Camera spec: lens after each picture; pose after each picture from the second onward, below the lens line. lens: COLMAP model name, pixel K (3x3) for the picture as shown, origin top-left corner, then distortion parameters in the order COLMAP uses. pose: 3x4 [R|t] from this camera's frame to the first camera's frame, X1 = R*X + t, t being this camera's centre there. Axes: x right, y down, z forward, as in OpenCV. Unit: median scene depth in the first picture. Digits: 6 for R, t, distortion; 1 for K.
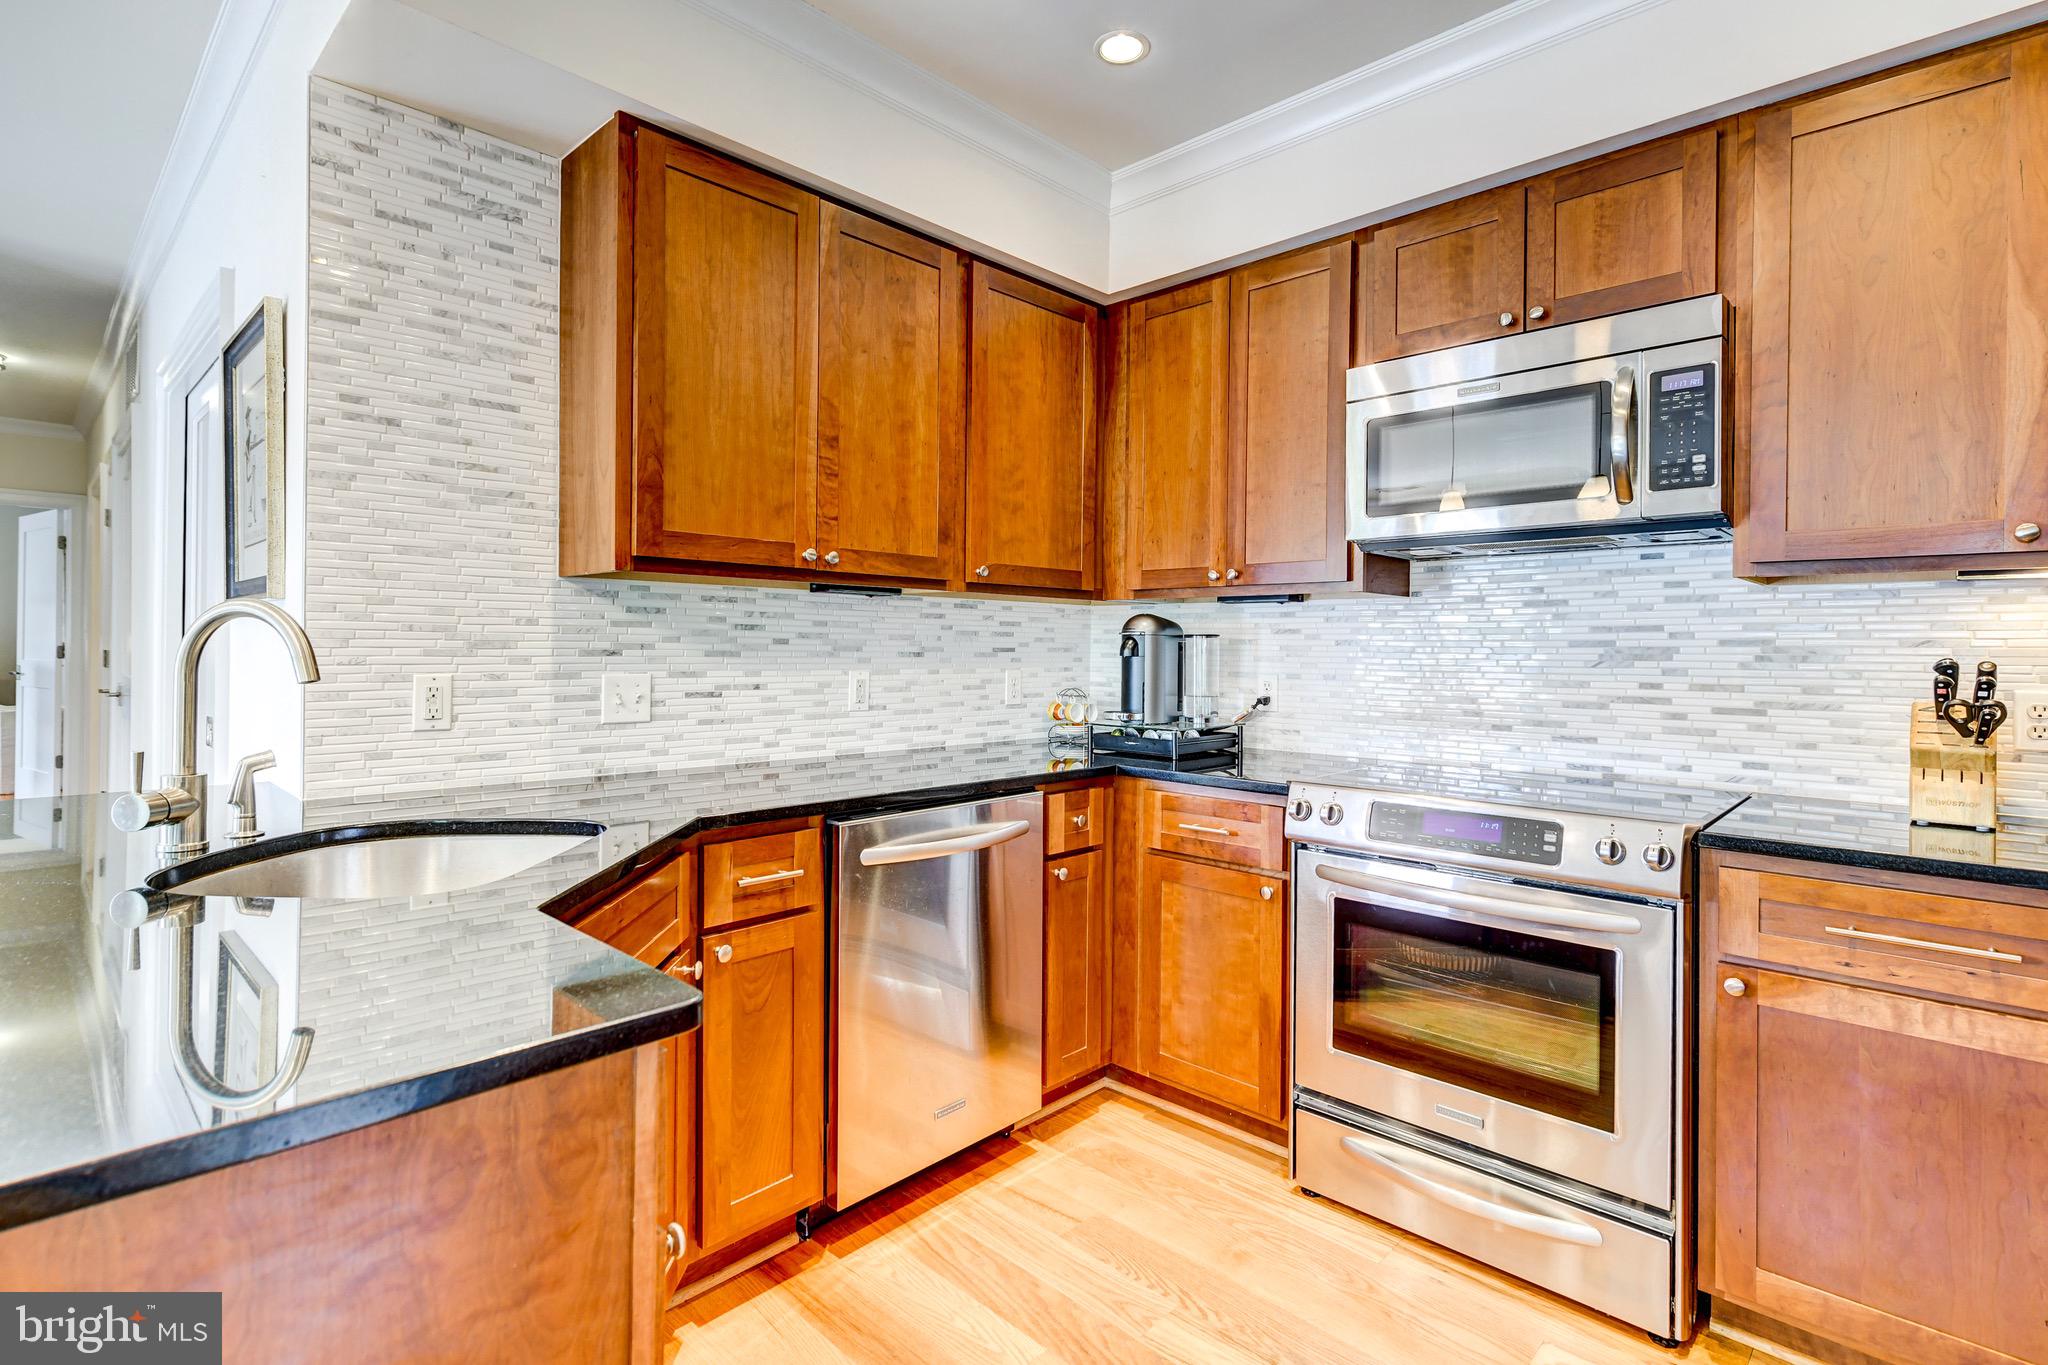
lens RADIAL K [[1010.4, 0, 1003.1], [0, 1010.4, 638.6], [0, 0, 1]] dist [0.006756, -0.004165]
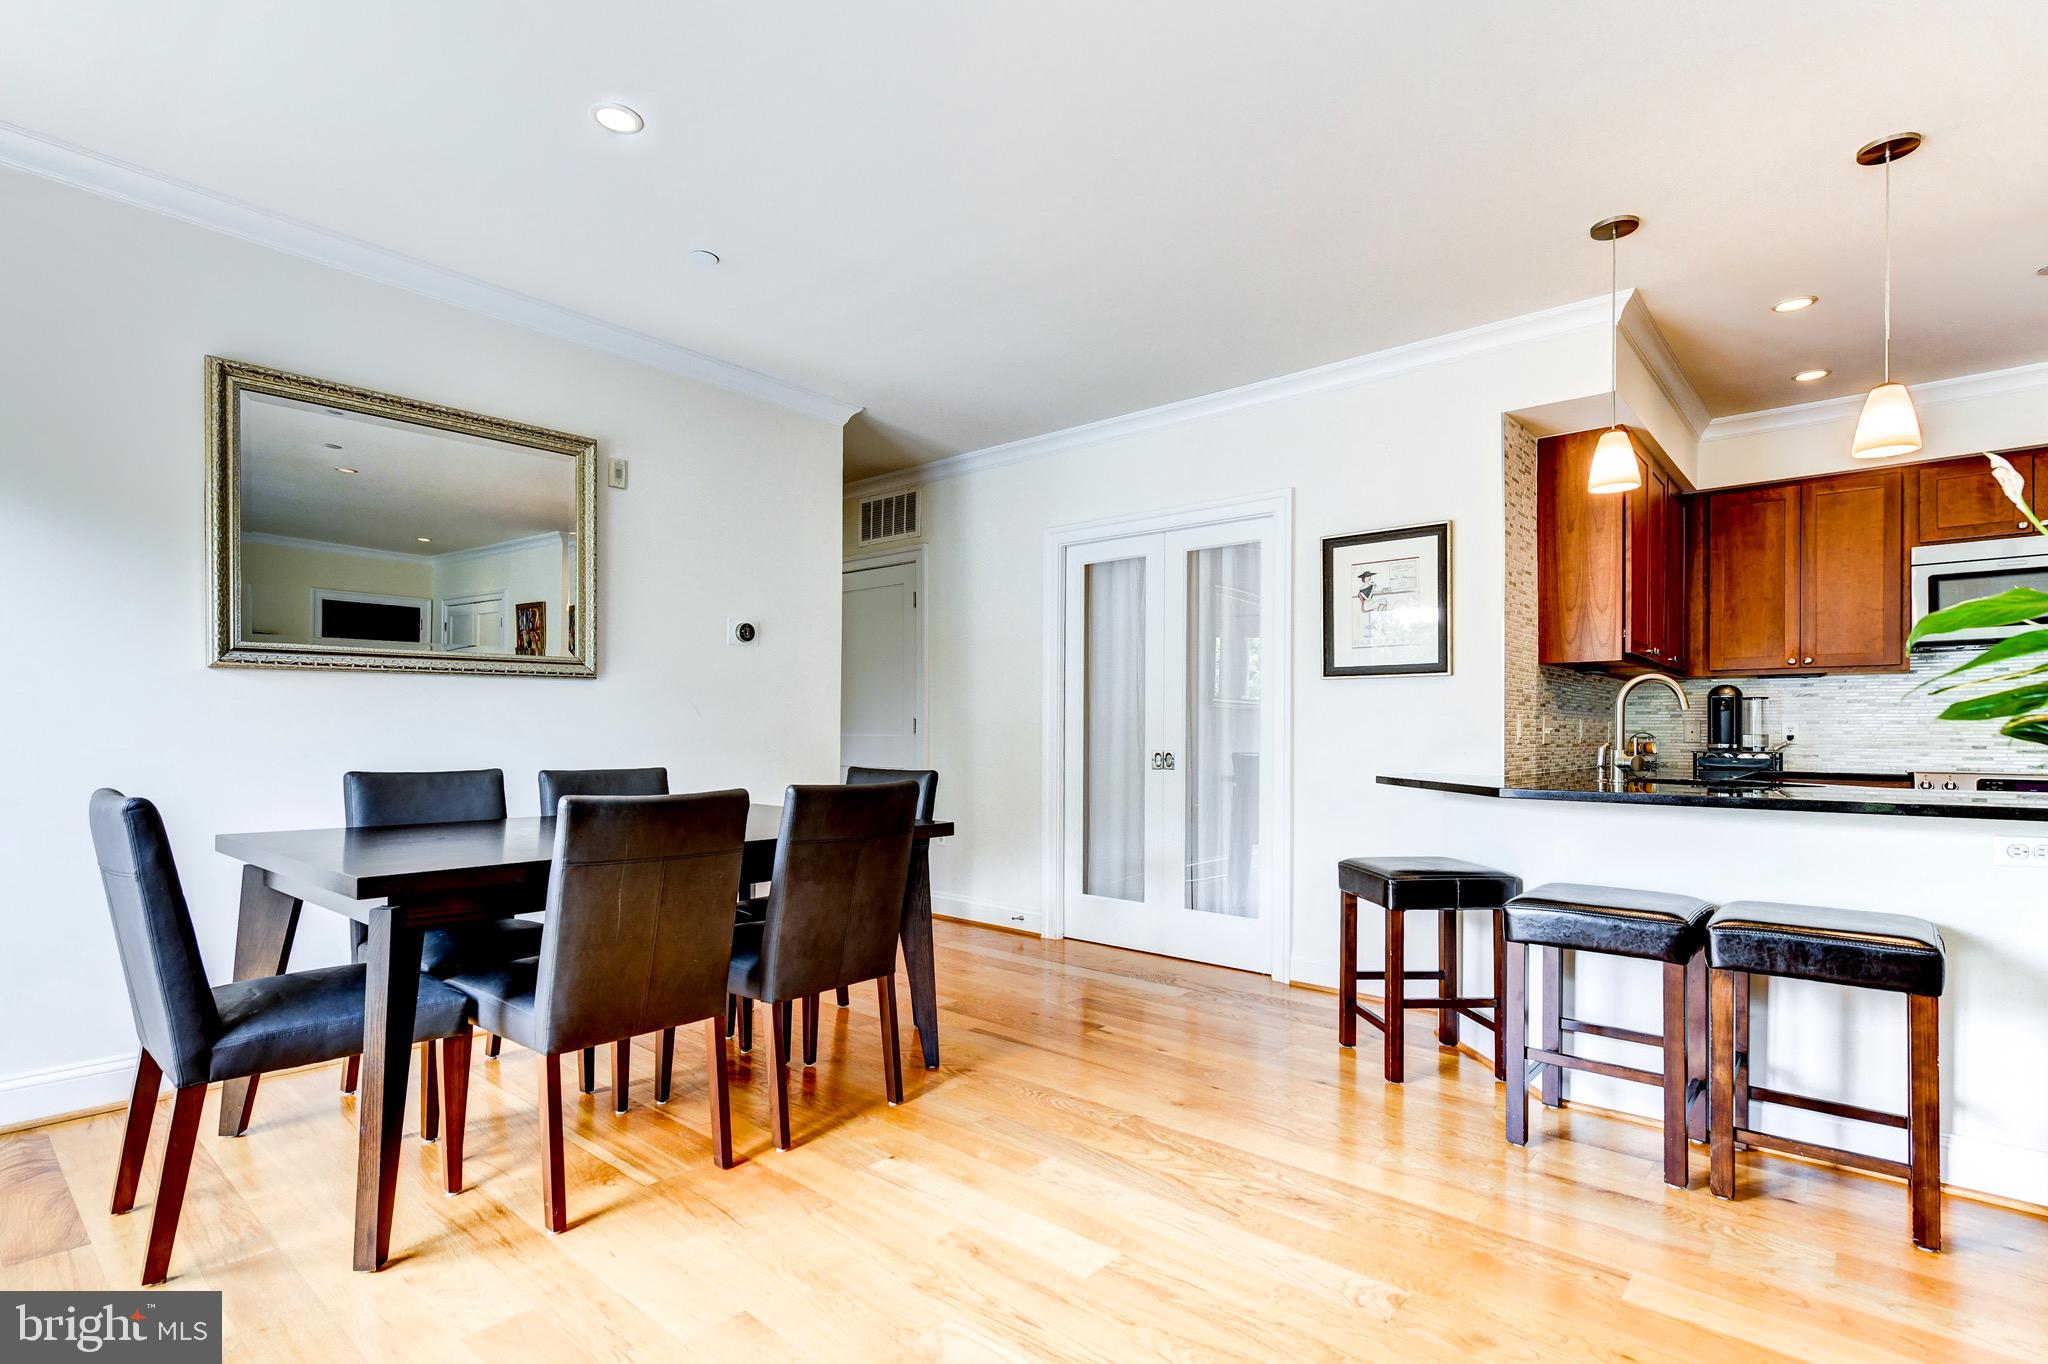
lens RADIAL K [[1010.4, 0, 995.8], [0, 1010.4, 728.1], [0, 0, 1]] dist [0.006756, -0.004165]
pose [[0.998881, -0.005670, 0.046953, -1.471939], [0.005539, 0.999980, 0.002929, 0.044641], [-0.046968, -0.002666, 0.998893, -0.776200]]
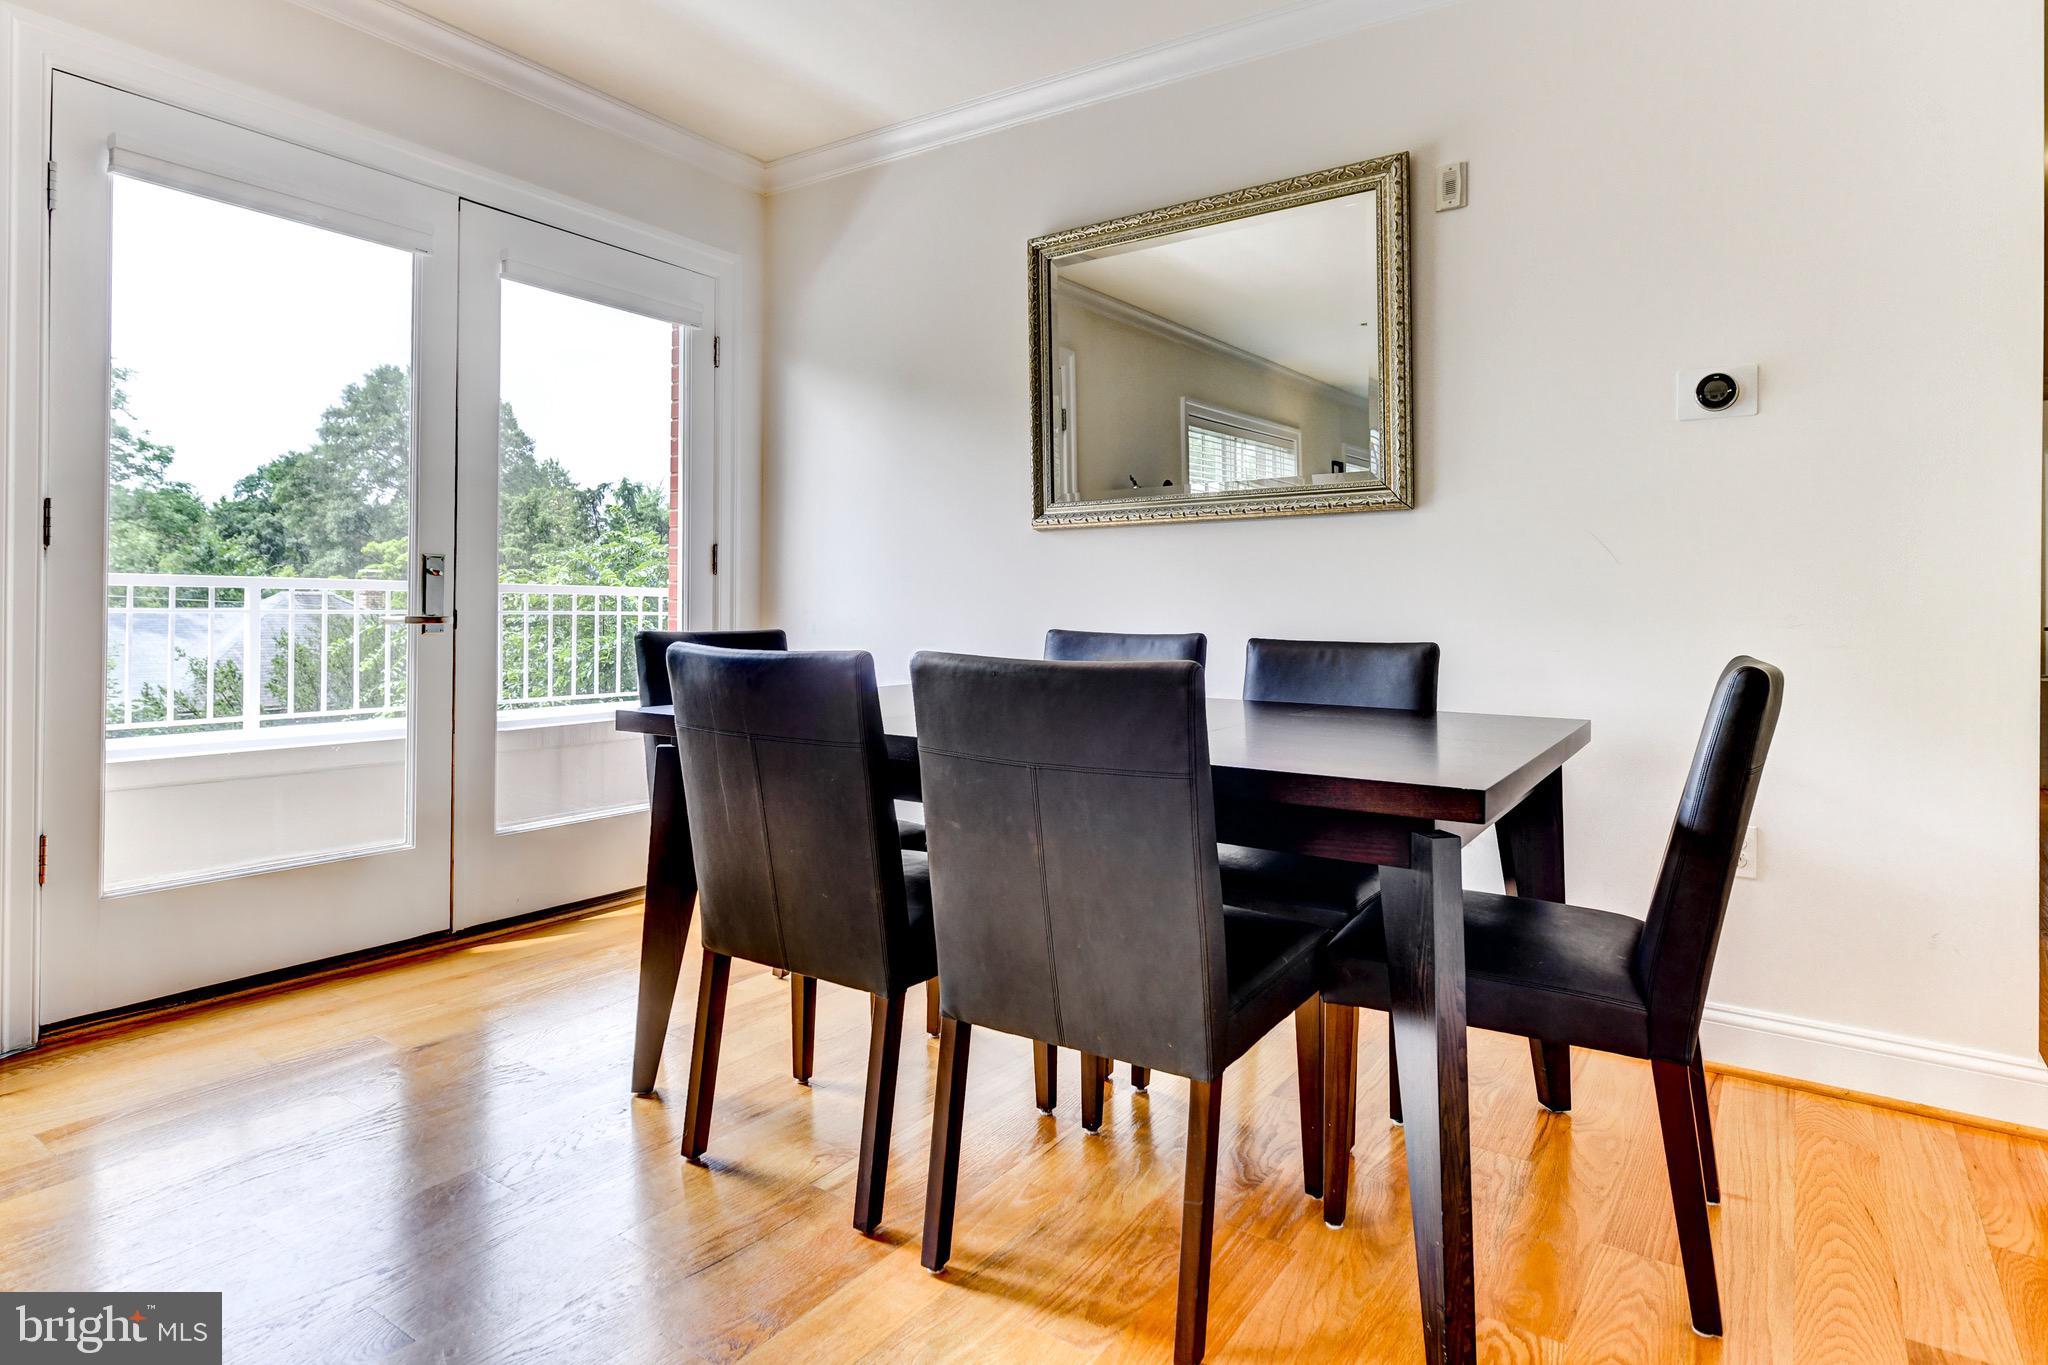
lens RADIAL K [[1098.8, 0, 985.9], [0, 1098.8, 605.3], [0, 0, 1]] dist [0.006200, -0.002714]
pose [[0.173657, -0.012947, -0.984721, -0.934829], [-0.001014, 0.999911, -0.013326, 0.088397], [0.984806, 0.003313, 0.173628, 0.262075]]
